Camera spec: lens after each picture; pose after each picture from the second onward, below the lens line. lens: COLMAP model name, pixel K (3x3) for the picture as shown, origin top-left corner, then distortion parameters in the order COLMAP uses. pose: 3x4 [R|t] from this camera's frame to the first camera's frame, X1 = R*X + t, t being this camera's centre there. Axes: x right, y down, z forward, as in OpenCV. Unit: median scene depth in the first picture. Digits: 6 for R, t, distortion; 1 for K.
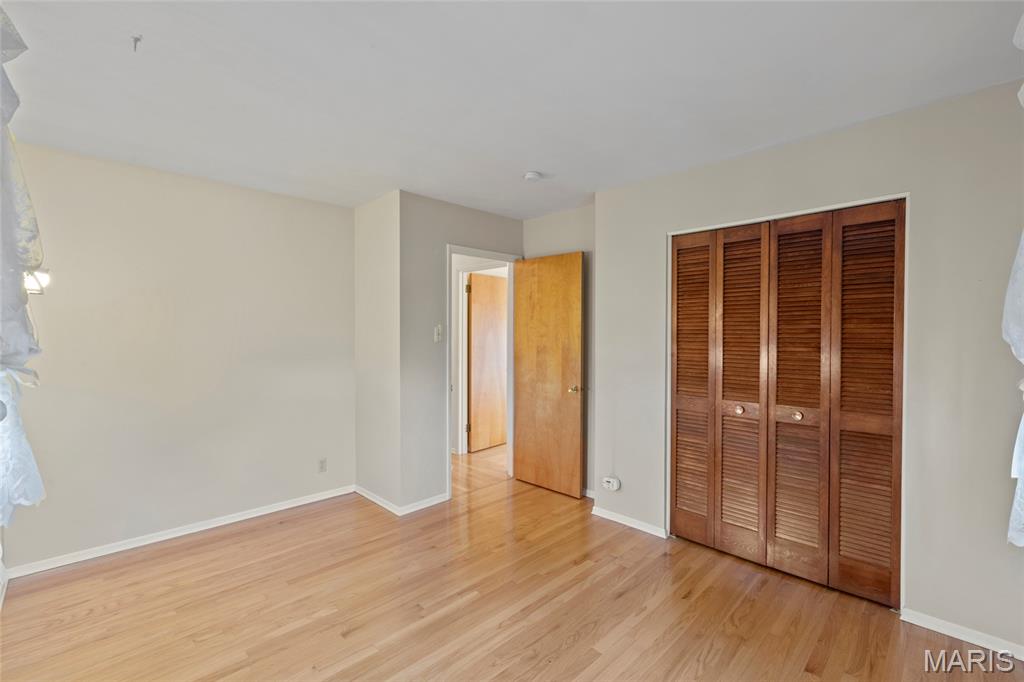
lens RADIAL K [[456.1, 0, 508.5], [0, 456.1, 341.9], [0, 0, 1]] dist [-0.001054, -0.000208]
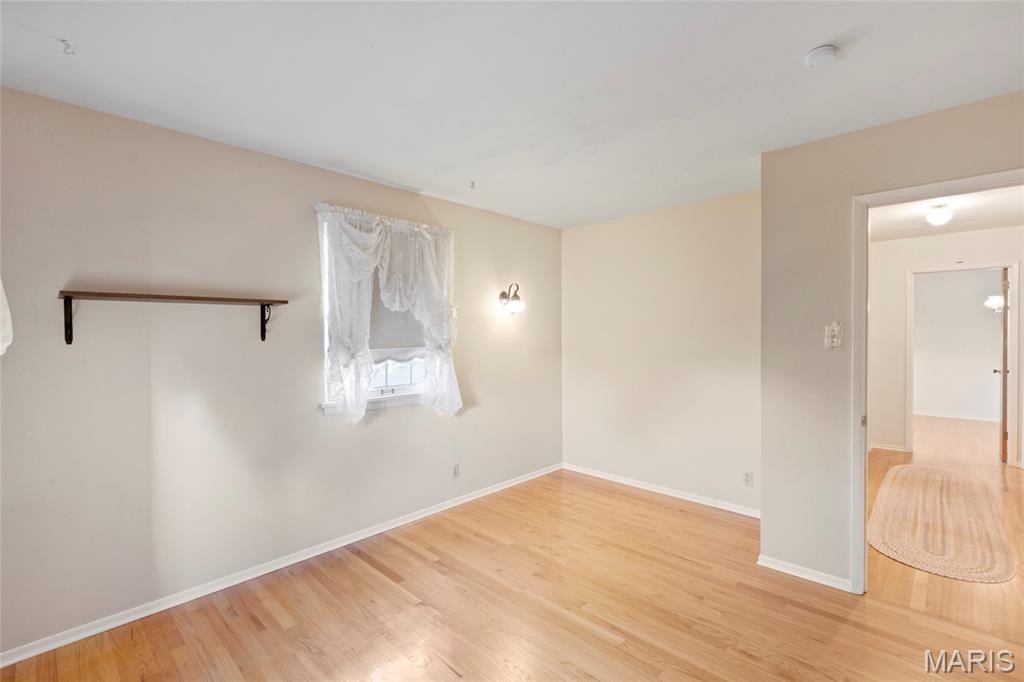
lens RADIAL K [[456.1, 0, 508.1], [0, 456.1, 337.8], [0, 0, 1]] dist [-0.001054, -0.000208]
pose [[0.028445, 0.009347, -0.999552, 0.611735], [-0.021125, 0.999739, 0.008748, -0.012456], [0.999372, 0.020867, 0.028635, 0.602799]]
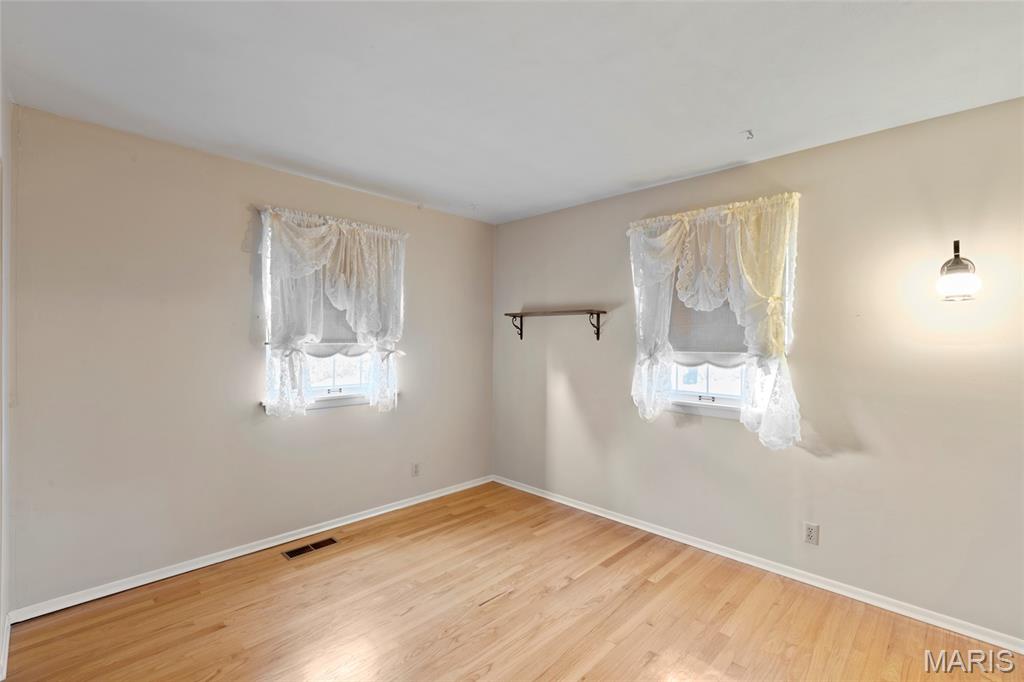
lens RADIAL K [[456.1, 0, 511.7], [0, 456.1, 336.1], [0, 0, 1]] dist [-0.001054, -0.000208]
pose [[-0.999697, -0.005309, -0.024050, -0.022474], [-0.005977, 0.999596, 0.027793, -0.030191], [0.023893, 0.027928, -0.999324, 1.319105]]
